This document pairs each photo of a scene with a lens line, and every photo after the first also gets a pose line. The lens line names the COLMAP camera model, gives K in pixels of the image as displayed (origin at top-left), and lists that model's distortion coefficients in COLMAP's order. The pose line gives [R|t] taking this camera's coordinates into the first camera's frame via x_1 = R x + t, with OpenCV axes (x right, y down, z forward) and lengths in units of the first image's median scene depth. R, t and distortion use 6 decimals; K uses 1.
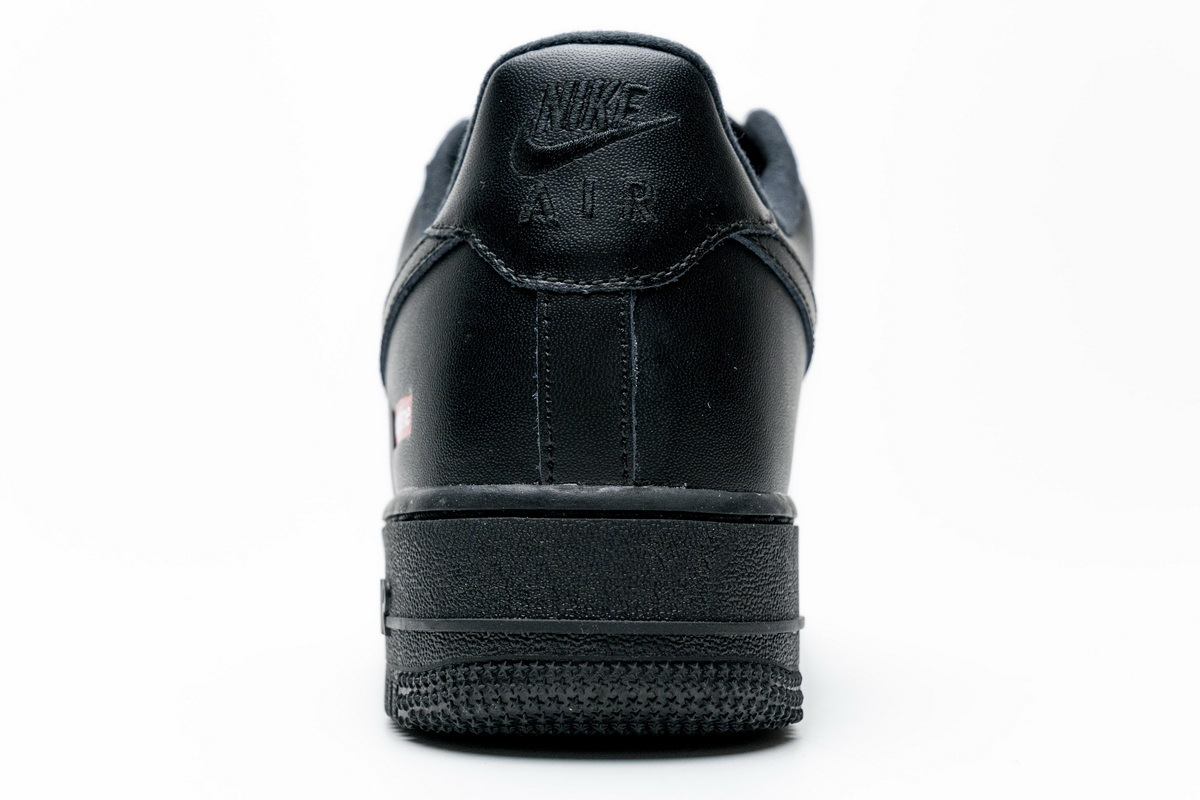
lens RADIAL K [[2097.9, 0, 594.5], [0, 2097.9, 400.9], [0, 0, 1]] dist [-0.224672, 0.000000]
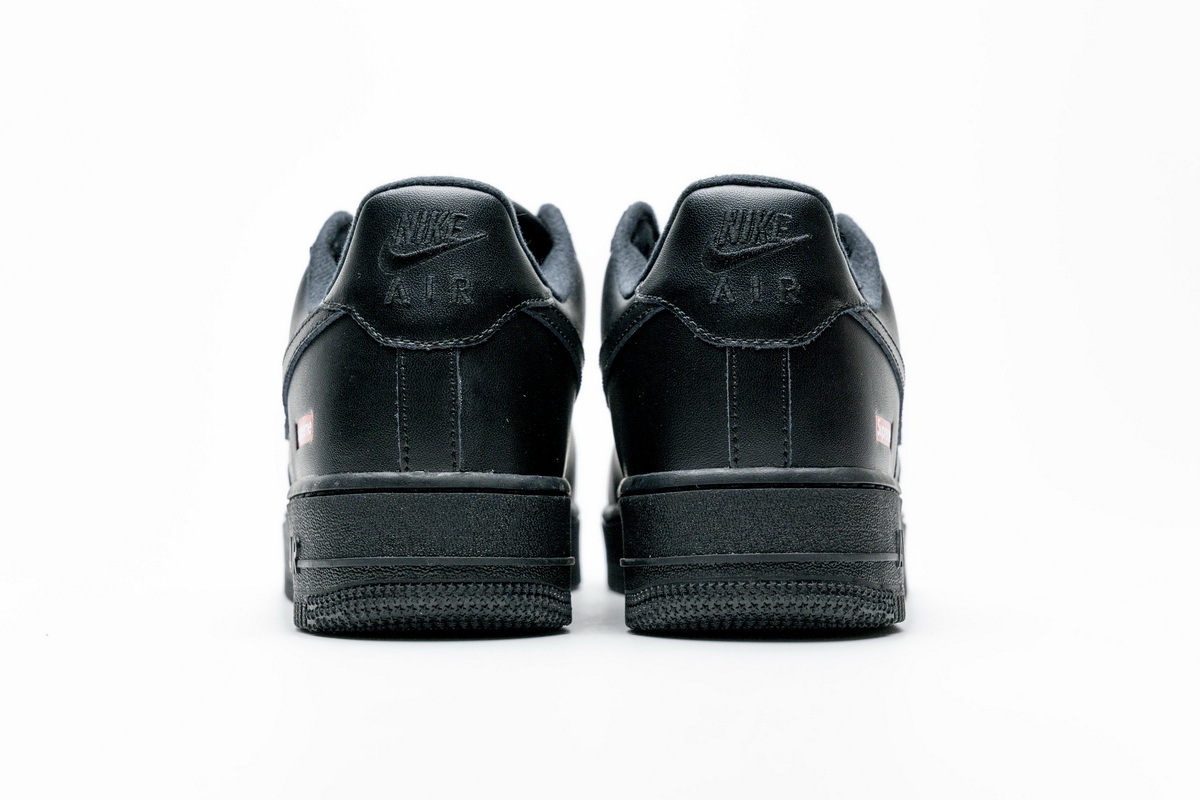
lens RADIAL K [[2480.9, 0, 607.4], [0, 2480.9, 402.2], [0, 0, 1]] dist [-0.045829, 0.000000]
pose [[0.996969, -0.008278, 0.077355, -0.014284], [0.007869, 0.999953, 0.005591, -0.021274], [-0.077398, -0.004966, 0.996988, -0.858418]]
